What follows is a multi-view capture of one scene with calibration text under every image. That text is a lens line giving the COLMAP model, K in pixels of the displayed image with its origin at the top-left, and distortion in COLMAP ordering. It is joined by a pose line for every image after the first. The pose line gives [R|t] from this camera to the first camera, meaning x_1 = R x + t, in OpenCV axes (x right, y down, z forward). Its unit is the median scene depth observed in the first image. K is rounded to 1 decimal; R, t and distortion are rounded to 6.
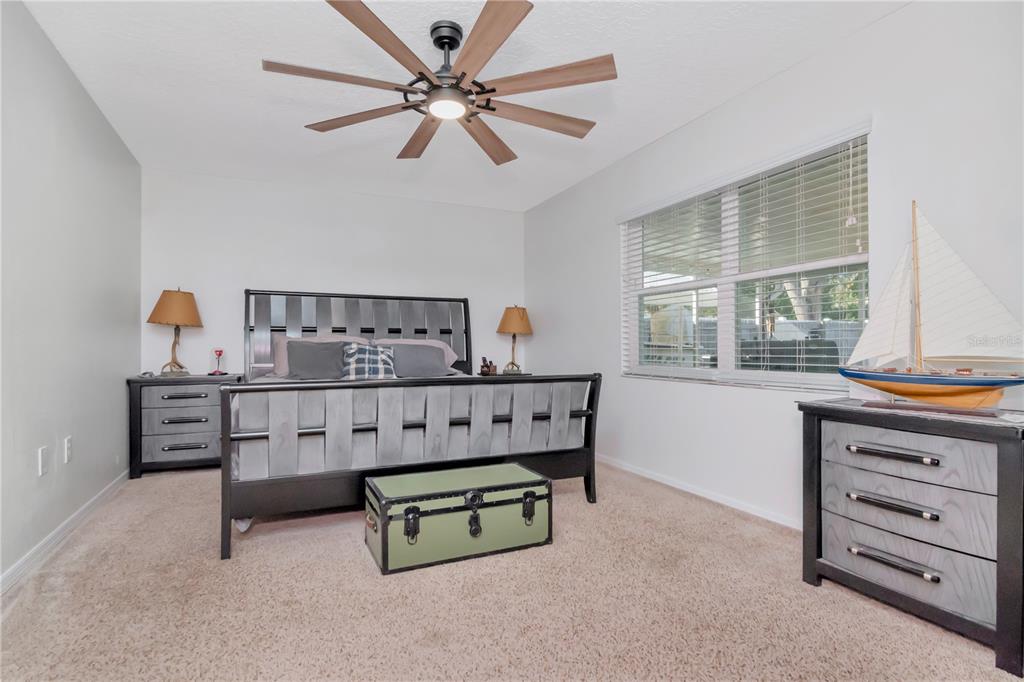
lens RADIAL K [[521.6, 0, 512.9], [0, 521.6, 338.9], [0, 0, 1]] dist [-0.003287, -0.008606]
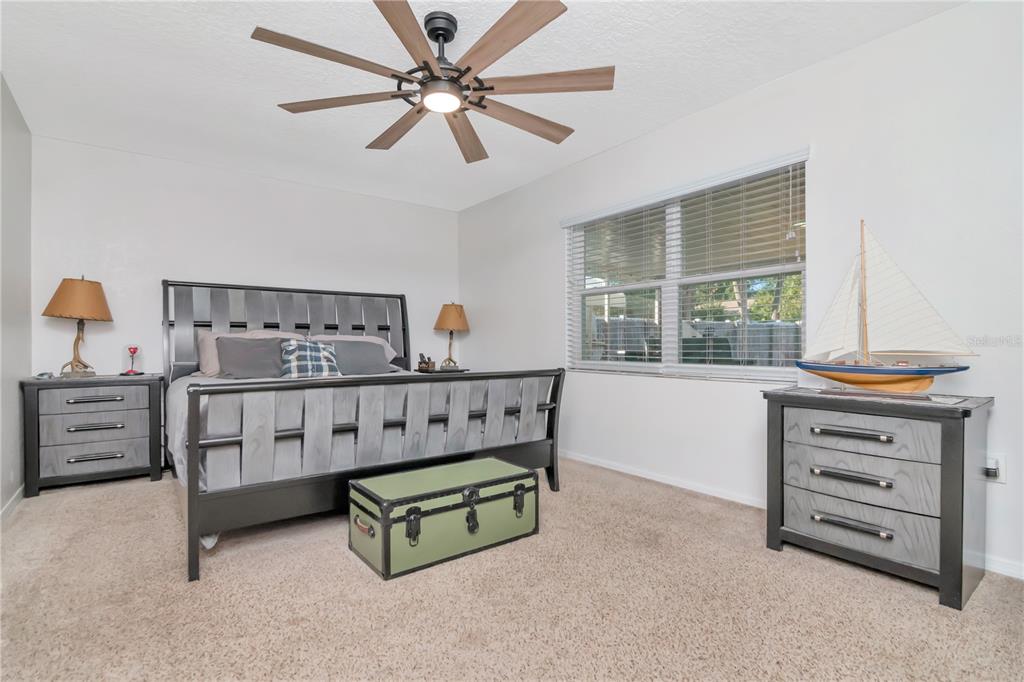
lens RADIAL K [[498.7, 0, 515.5], [0, 498.7, 338.1], [0, 0, 1]] dist [-0.004074, -0.006365]
pose [[0.976049, 0.001610, 0.217545, -0.176391], [-0.002610, 0.999987, 0.004310, 0.001014], [-0.217535, -0.004775, 0.976041, 0.043077]]
